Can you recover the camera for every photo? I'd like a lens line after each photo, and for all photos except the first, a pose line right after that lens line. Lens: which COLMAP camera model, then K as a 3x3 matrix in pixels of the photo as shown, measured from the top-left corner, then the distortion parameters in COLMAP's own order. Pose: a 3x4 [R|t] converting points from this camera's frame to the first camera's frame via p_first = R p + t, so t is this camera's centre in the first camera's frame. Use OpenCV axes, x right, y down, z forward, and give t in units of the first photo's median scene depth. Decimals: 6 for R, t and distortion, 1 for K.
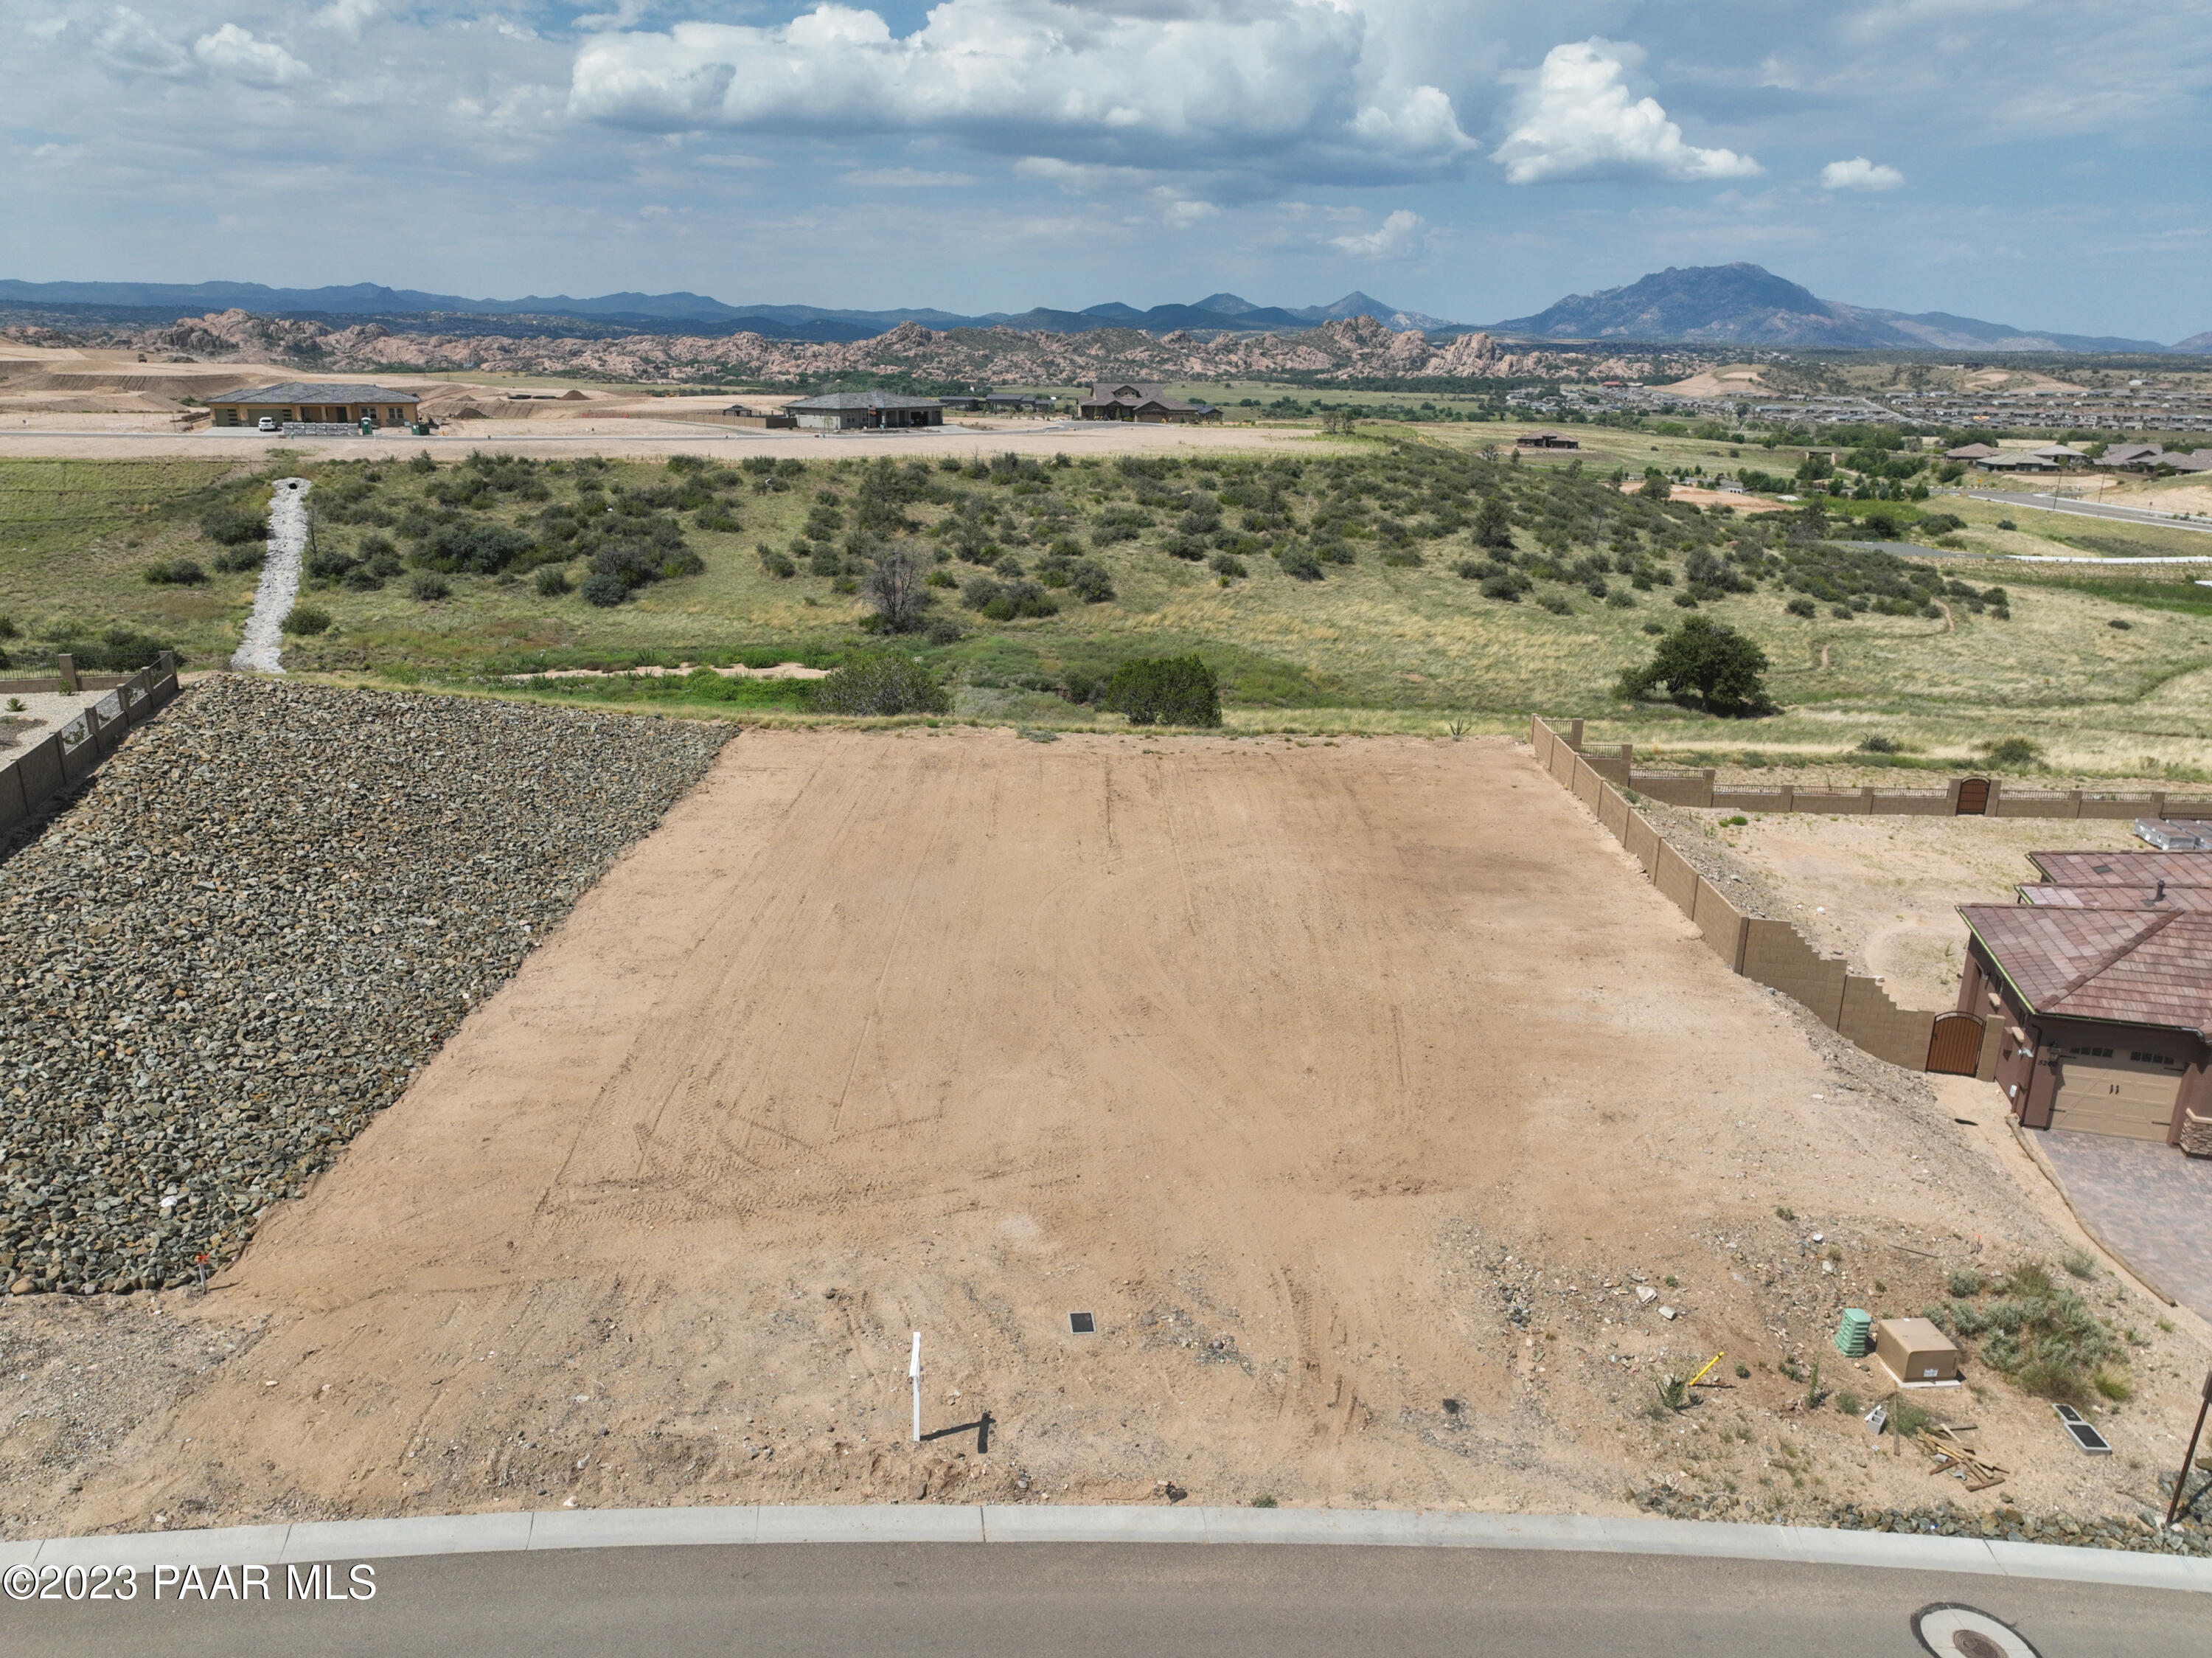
lens RADIAL K [[1556.0, 0, 1111.2], [0, 1556.0, 824.4], [0, 0, 1]] dist [-0.002512, 0.016652]
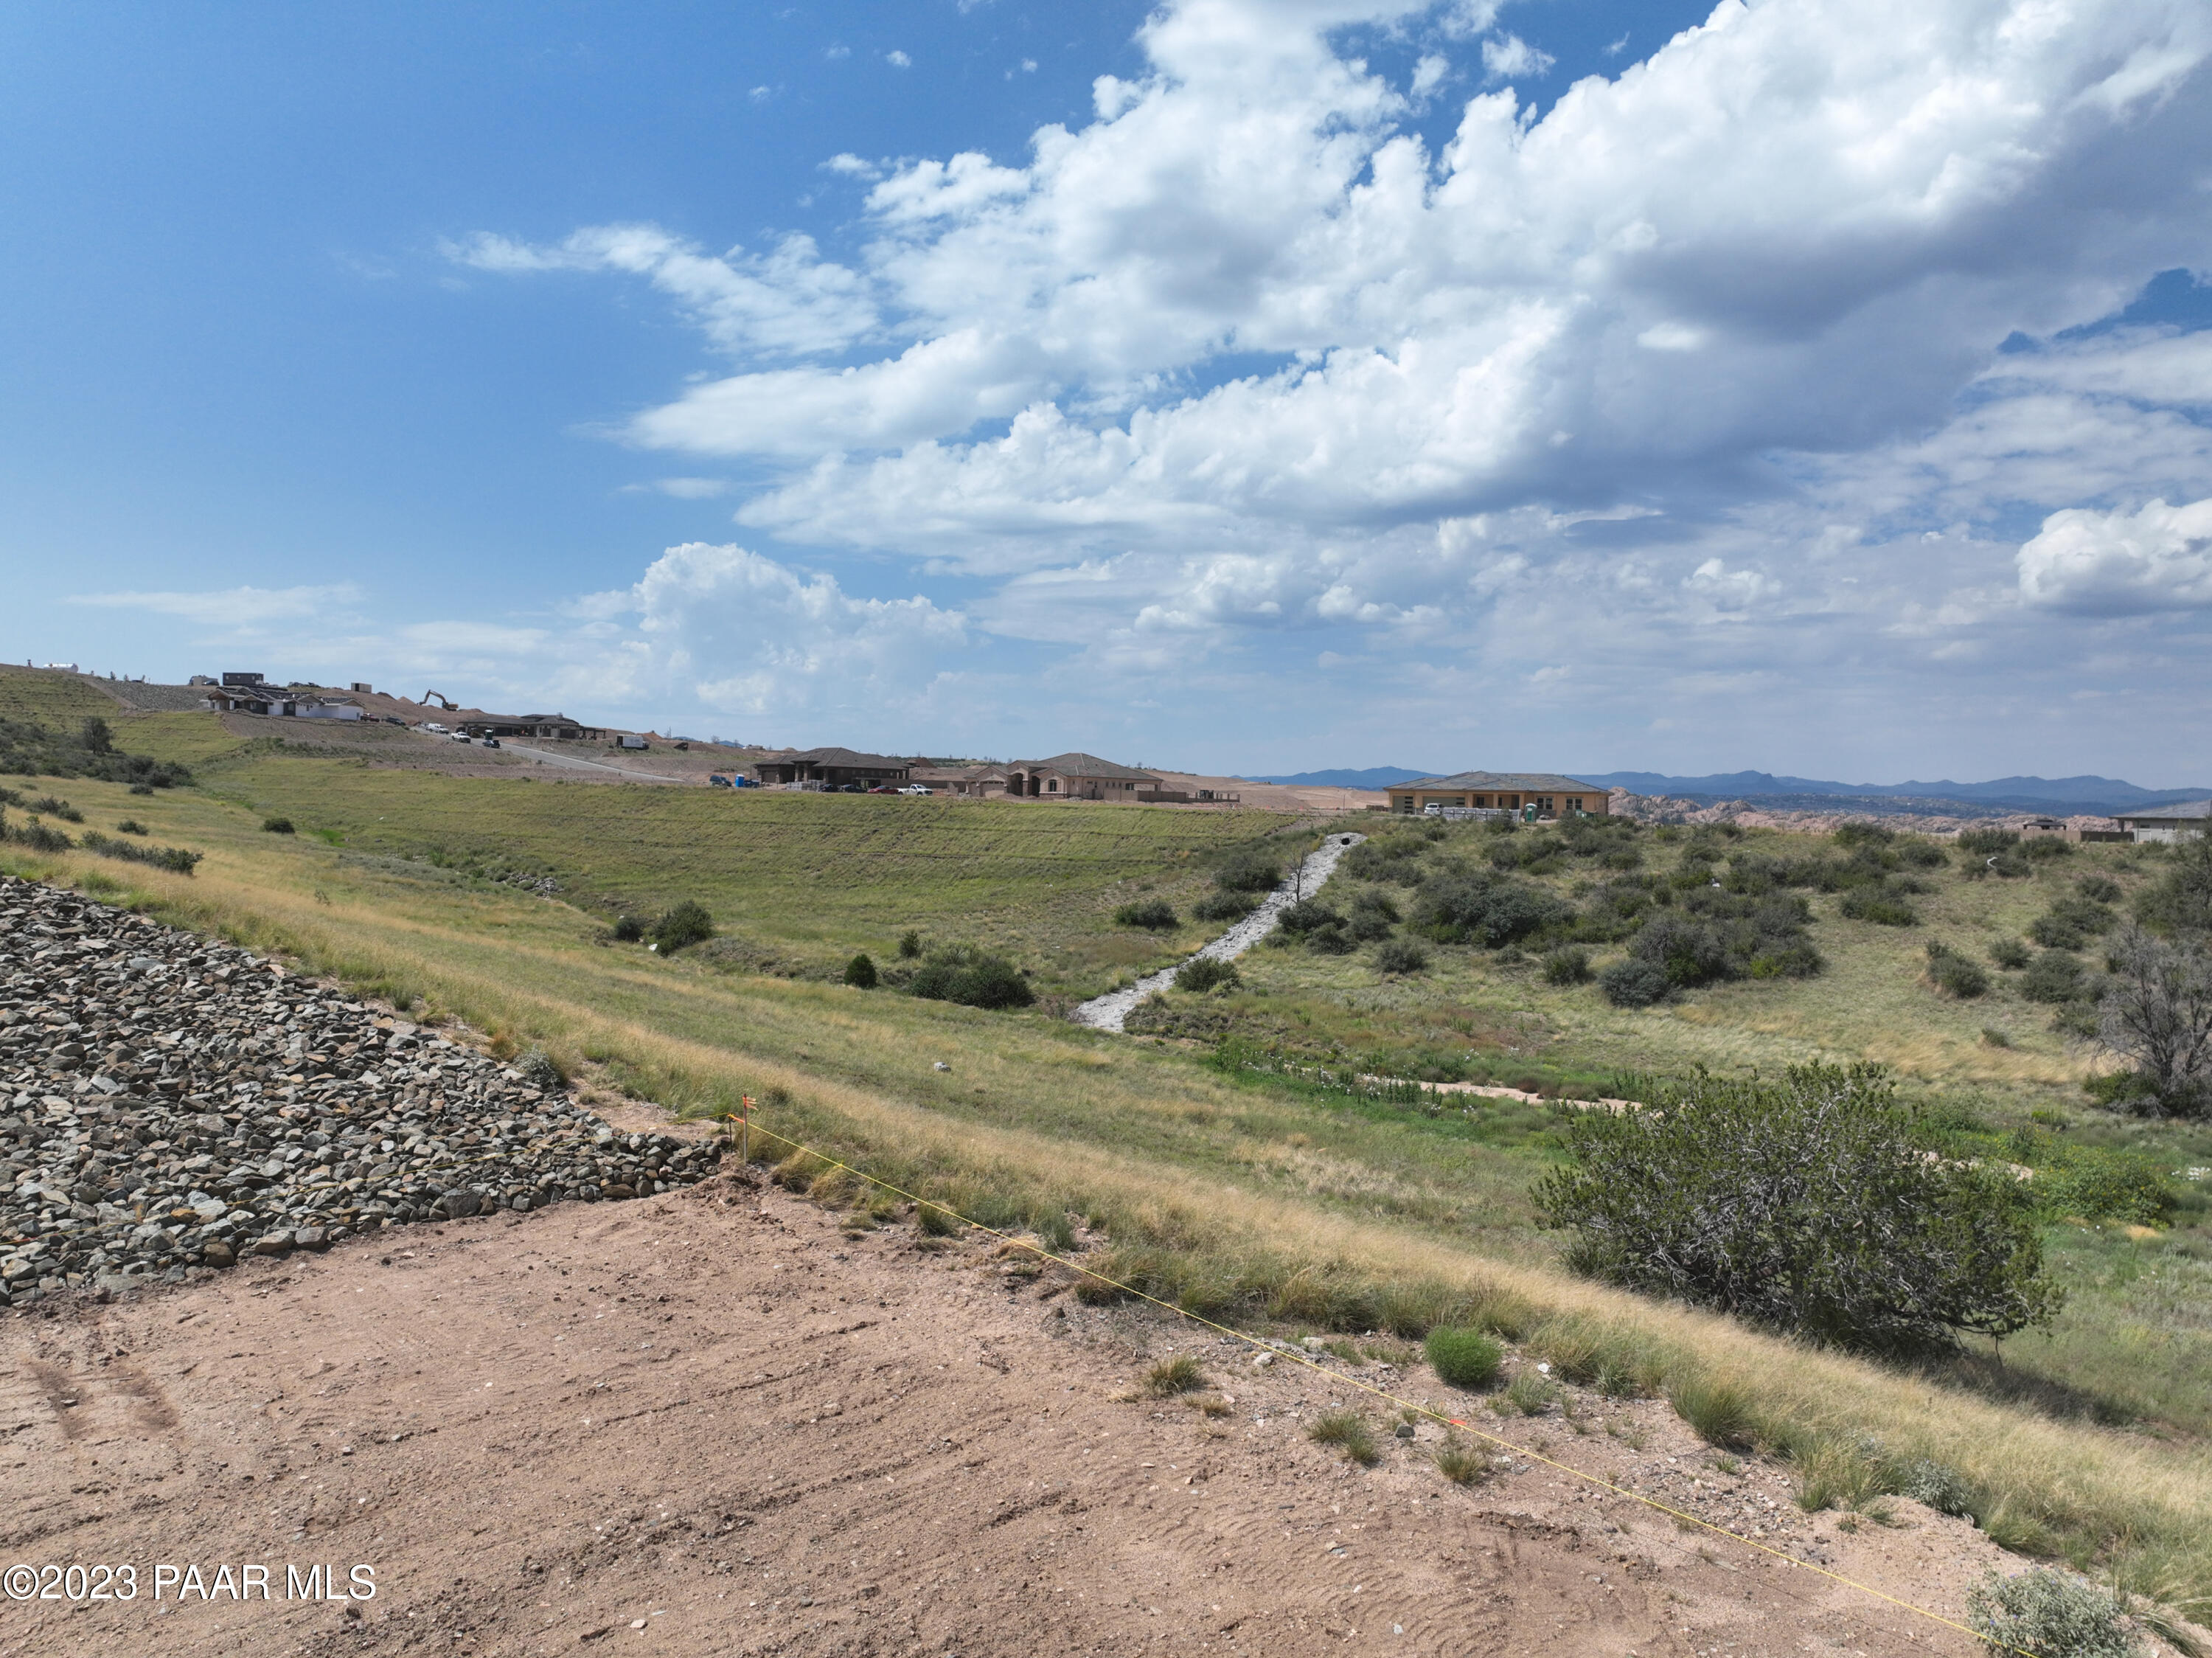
lens RADIAL K [[1562.9, 0, 1109.0], [0, 1562.9, 816.0], [0, 0, 1]] dist [-0.007566, 0.019522]
pose [[0.685913, 0.007966, -0.727640, -0.009039], [-0.227506, 0.952161, -0.204035, -0.030609], [0.691206, 0.305492, 0.654912, 0.345693]]
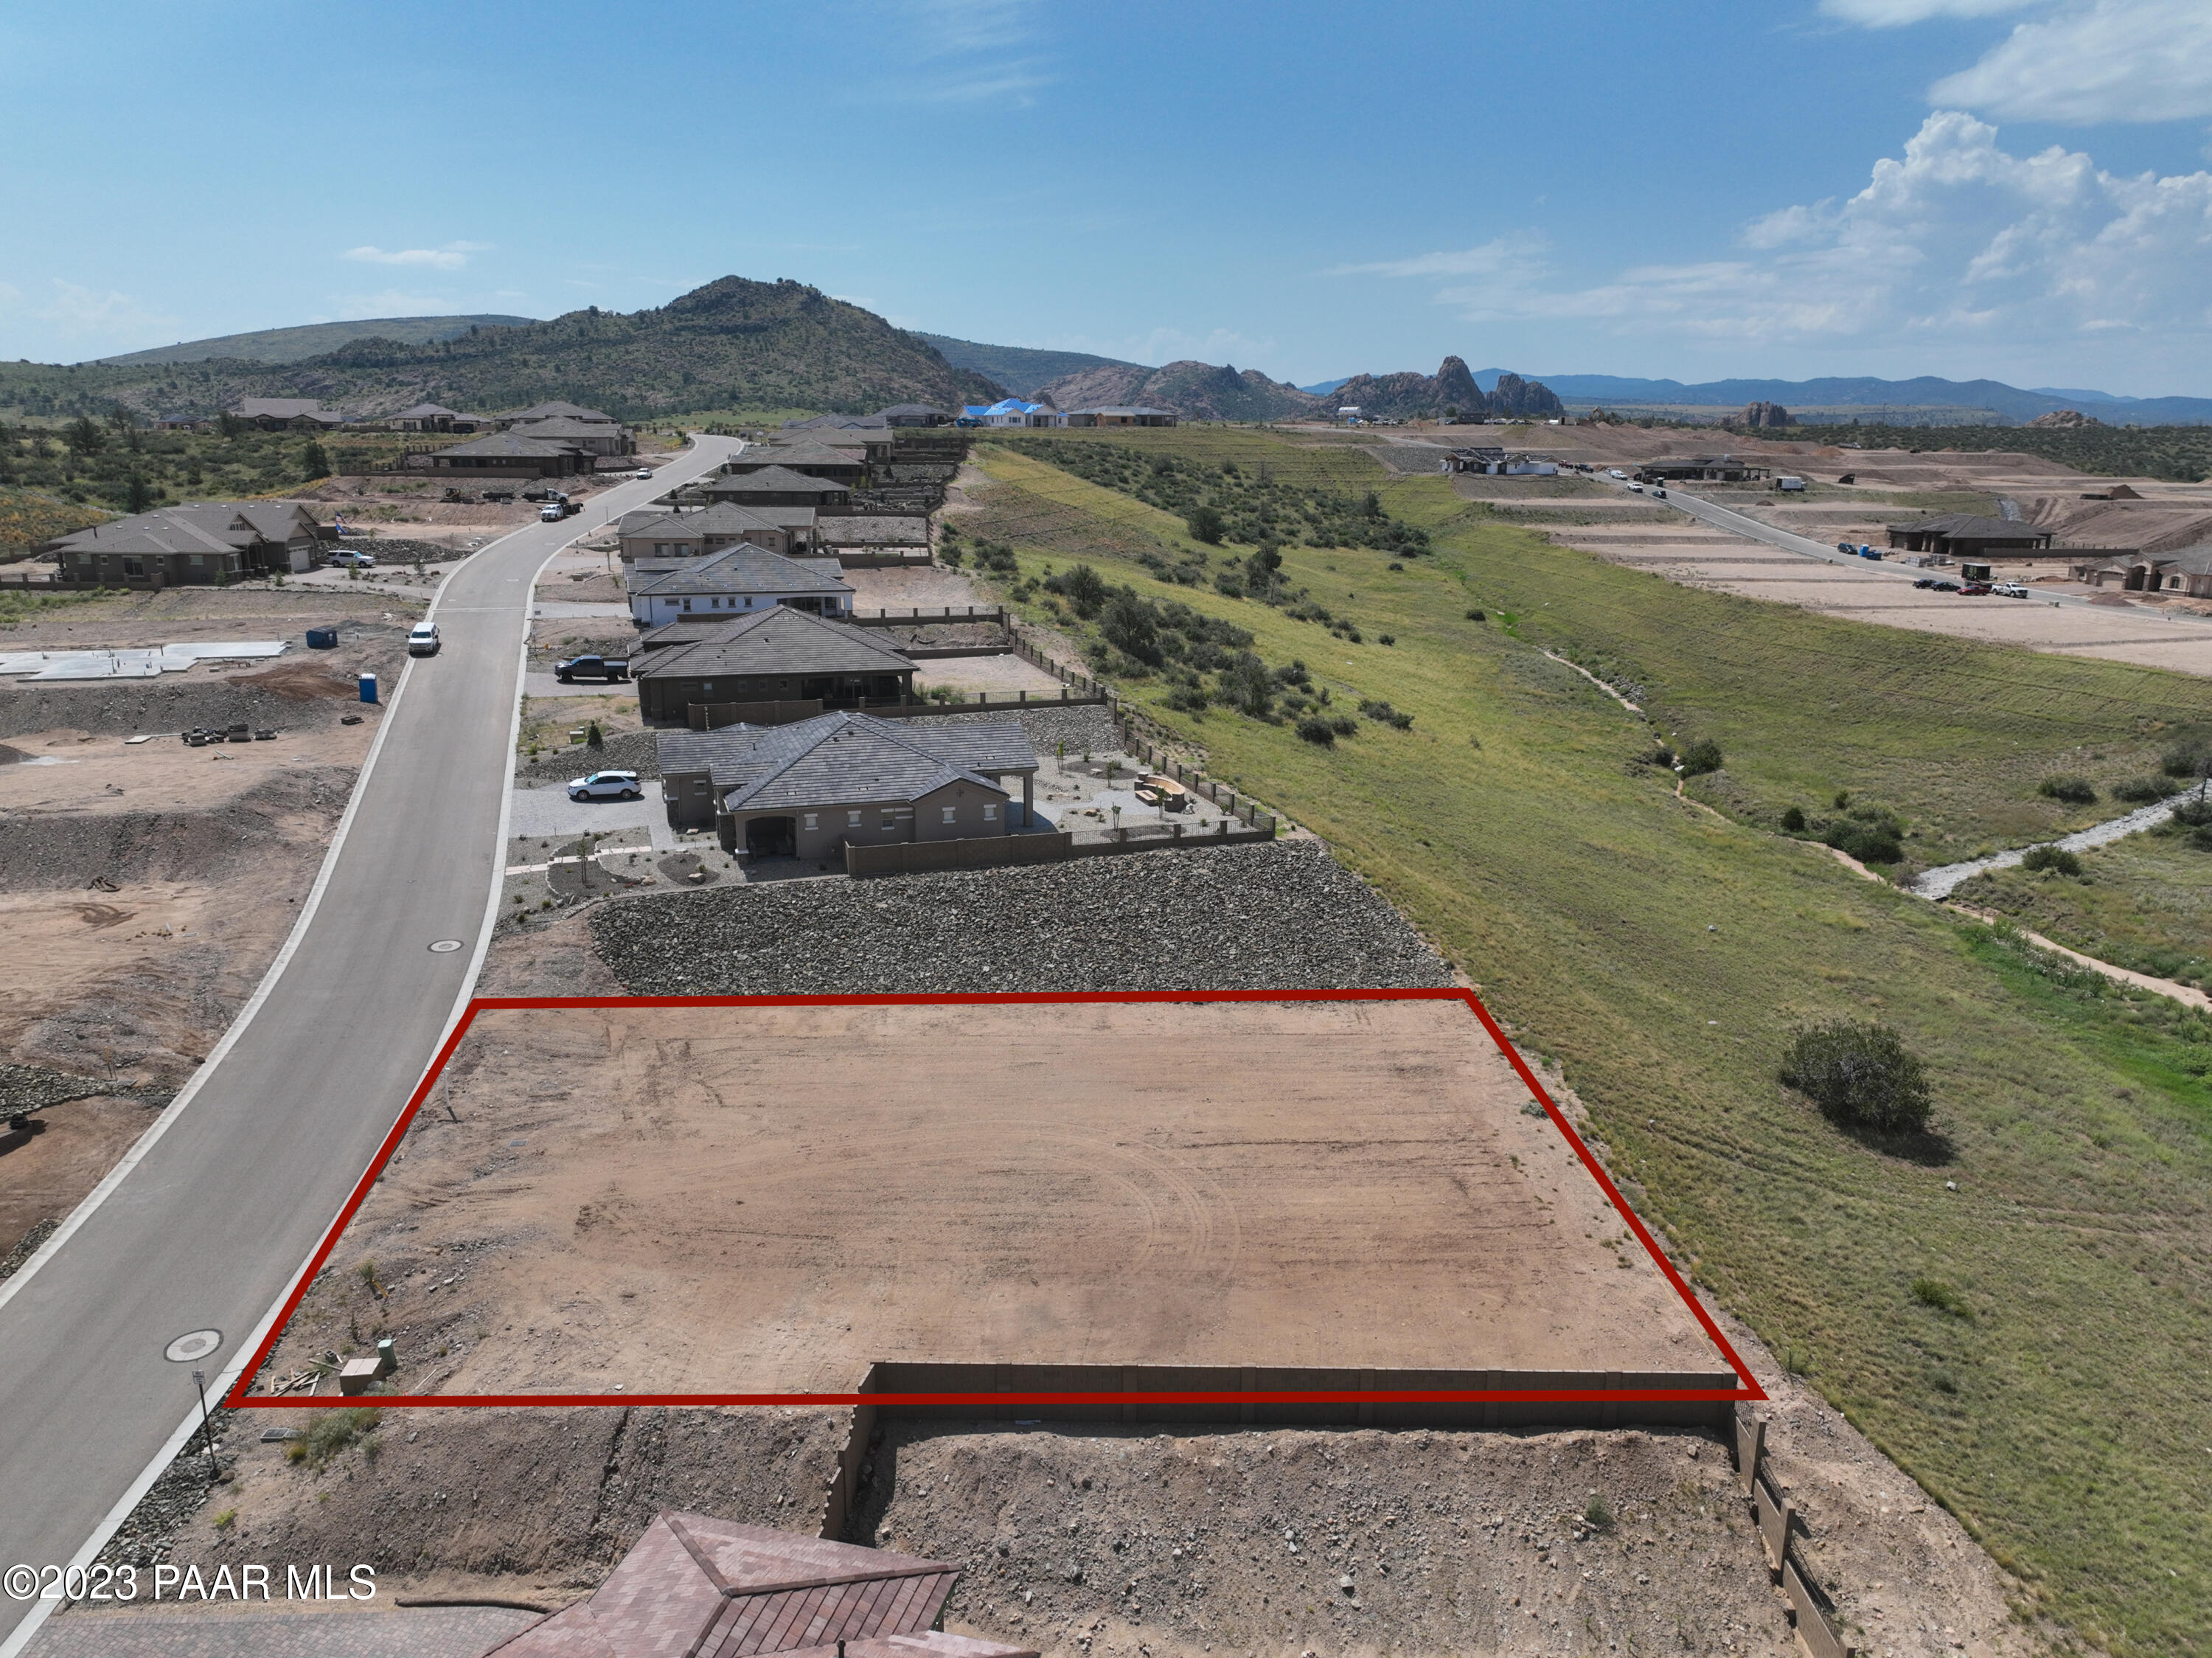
lens RADIAL K [[1553.2, 0, 1105.8], [0, 1553.2, 824.5], [0, 0, 1]] dist [-0.000545, 0.018322]
pose [[0.016710, 0.230275, -0.972982, 0.339637], [-0.299047, 0.929725, 0.214901, -0.138795], [0.954092, 0.287377, 0.084398, 0.241181]]
